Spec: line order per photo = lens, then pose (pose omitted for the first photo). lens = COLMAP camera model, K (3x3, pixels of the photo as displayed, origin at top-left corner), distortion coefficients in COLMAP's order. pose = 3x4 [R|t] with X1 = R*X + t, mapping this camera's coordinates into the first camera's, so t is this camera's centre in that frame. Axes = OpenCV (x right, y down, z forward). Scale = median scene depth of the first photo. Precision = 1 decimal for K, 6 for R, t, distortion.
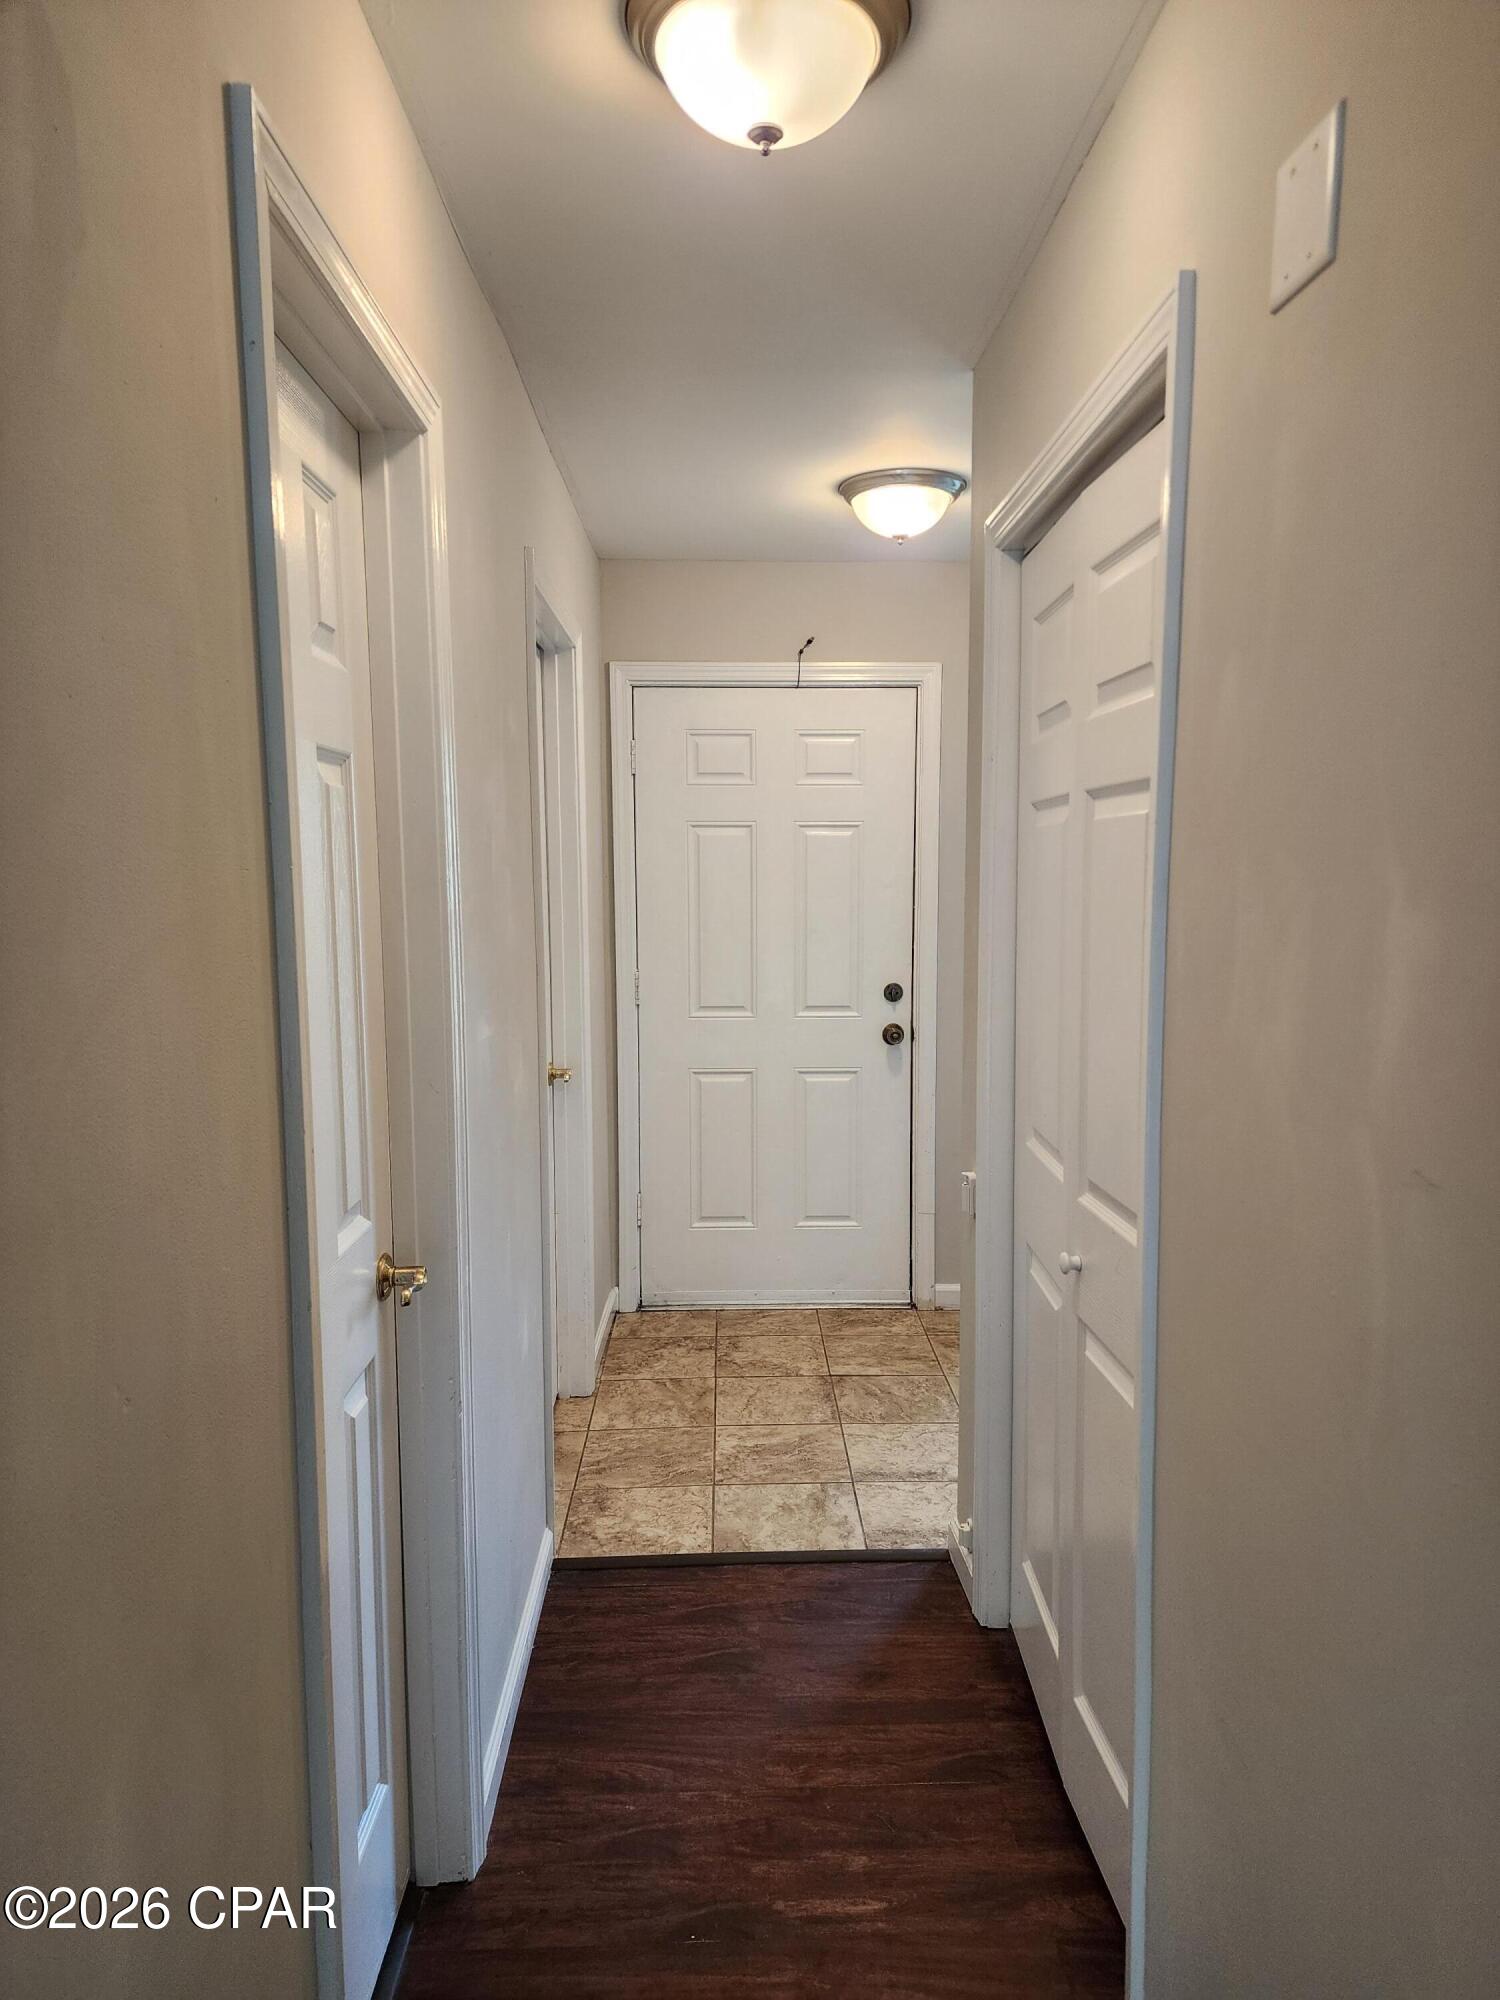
lens RADIAL K [[1445.2, 0, 751.3], [0, 1445.2, 1006.7], [0, 0, 1]] dist [0.090982, 0.002710]
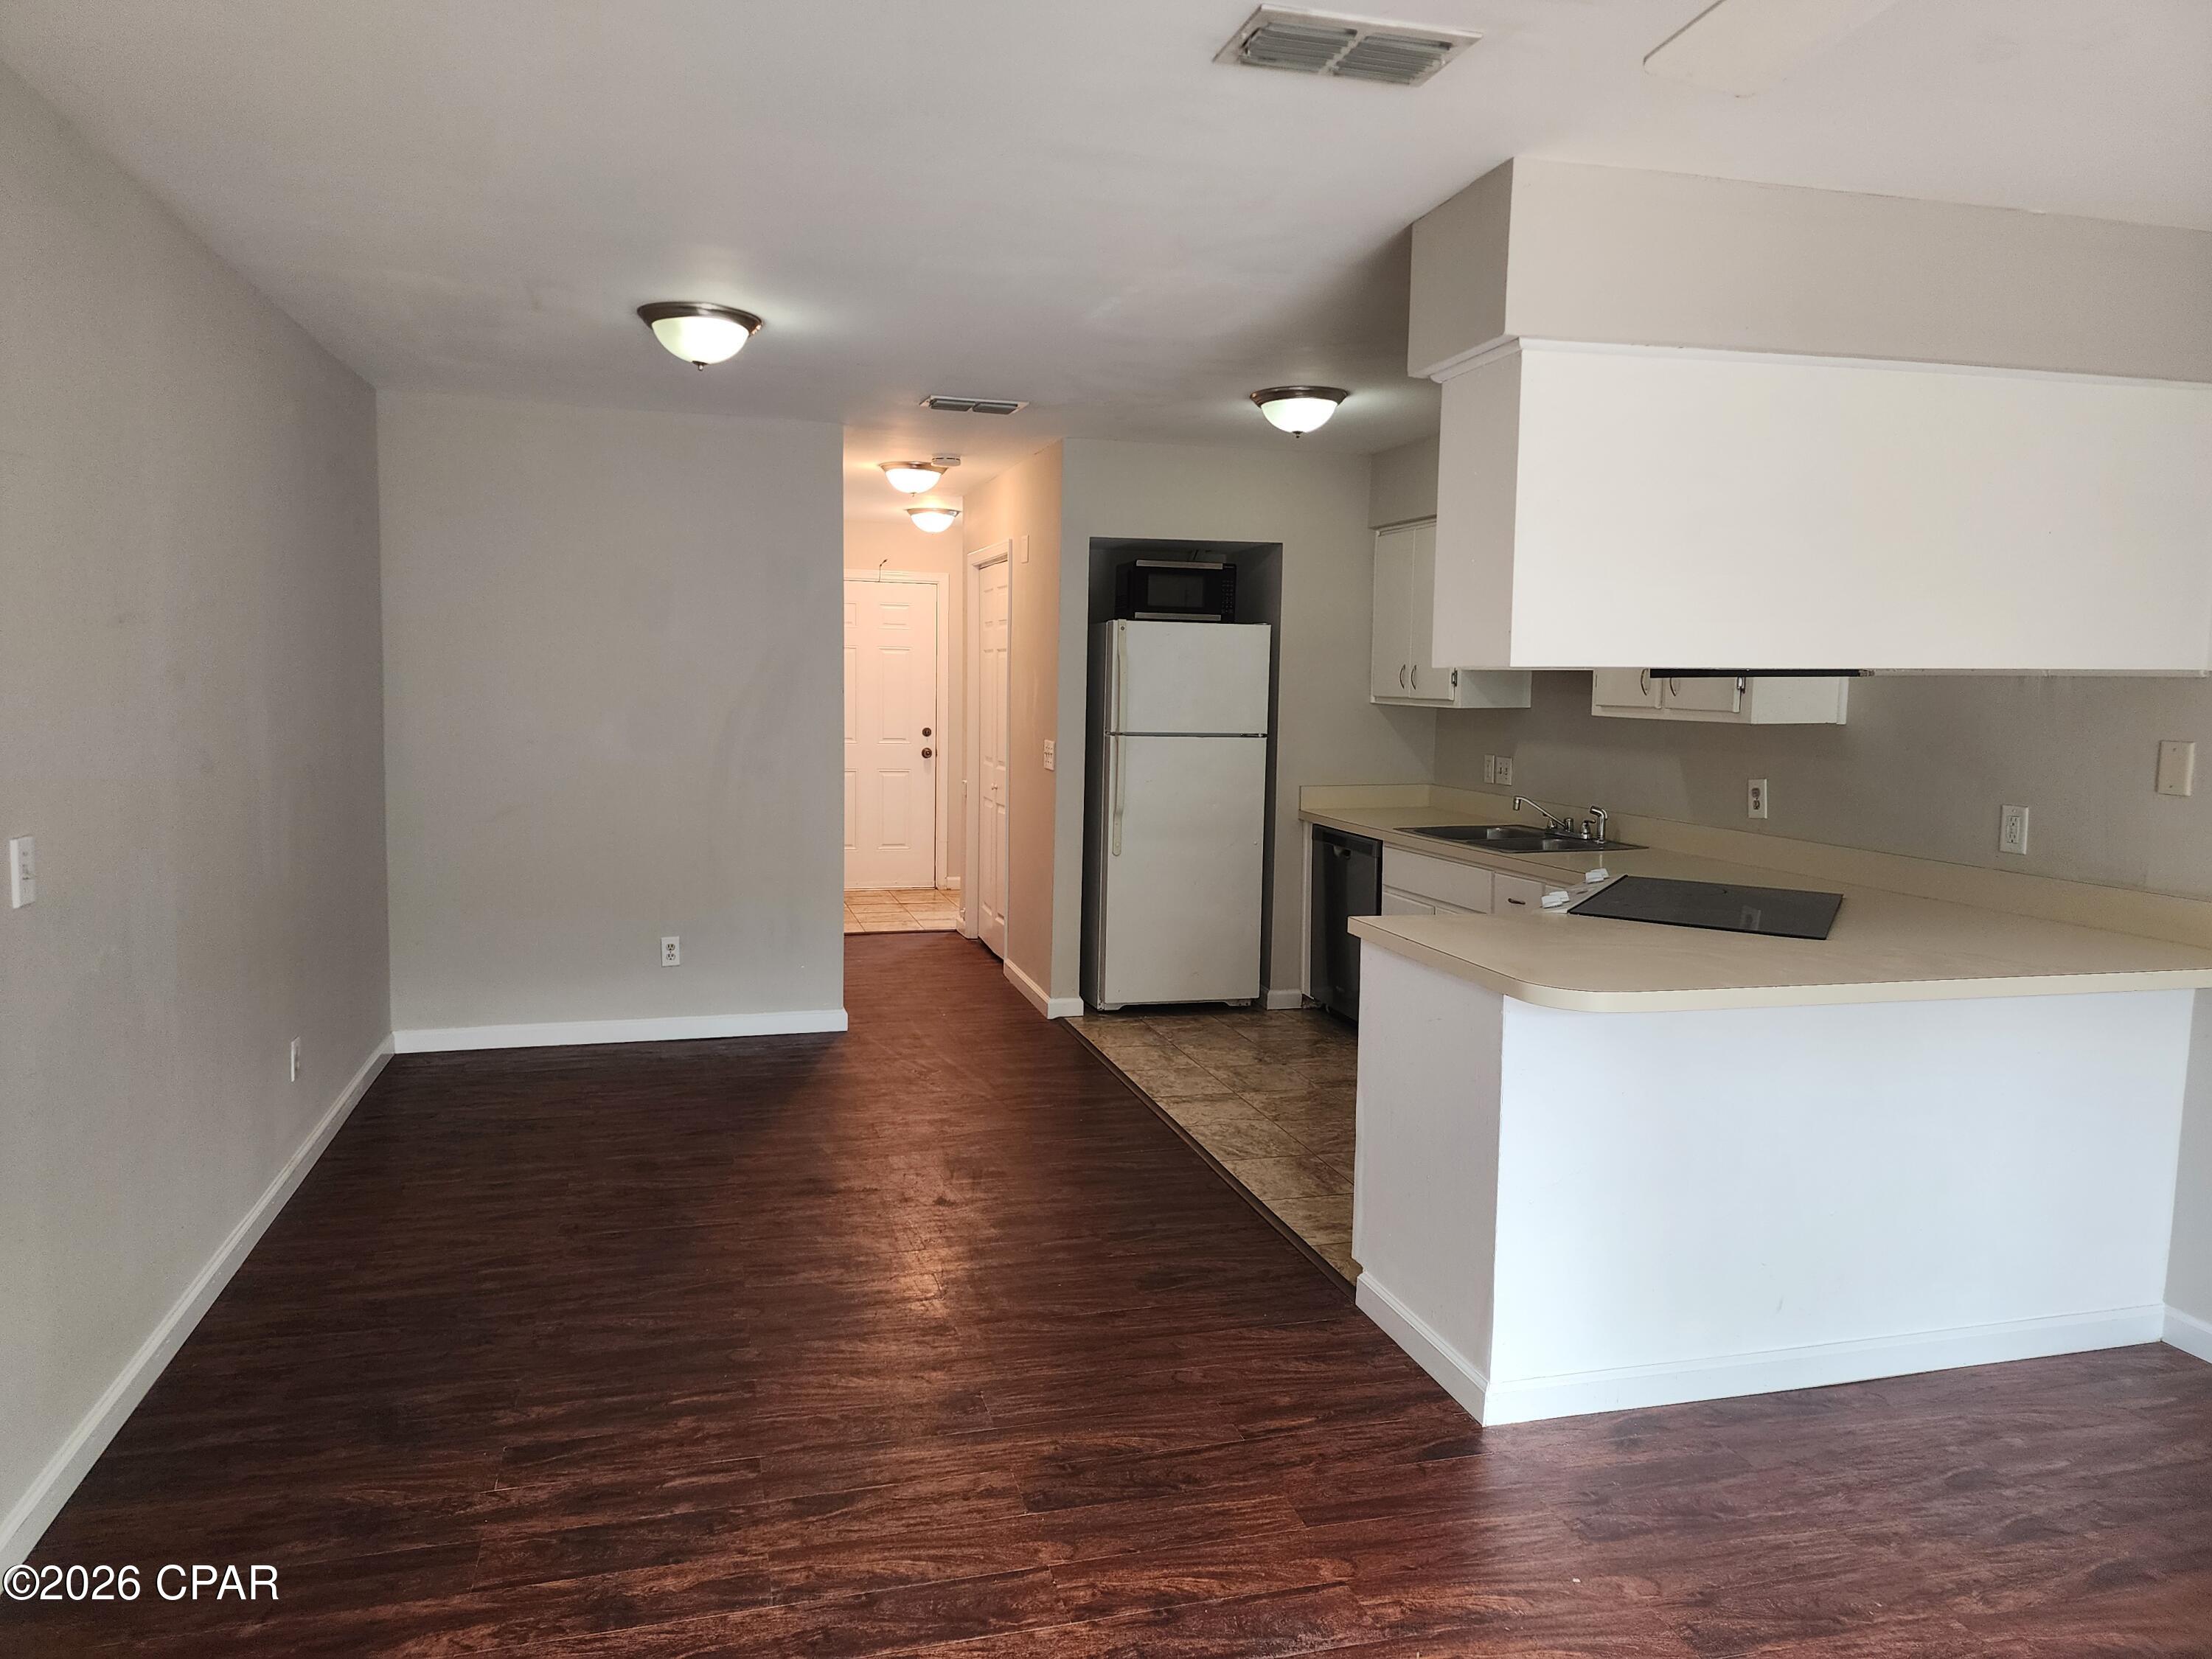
lens RADIAL K [[1598.3, 0, 1110.3], [0, 1598.3, 828.8], [0, 0, 1]] dist [0.090982, 0.002710]
pose [[0.970870, -0.002402, 0.239596, -0.194056], [0.003525, 0.999985, -0.004257, 0.138032], [-0.239582, 0.004978, 0.970863, -1.269863]]
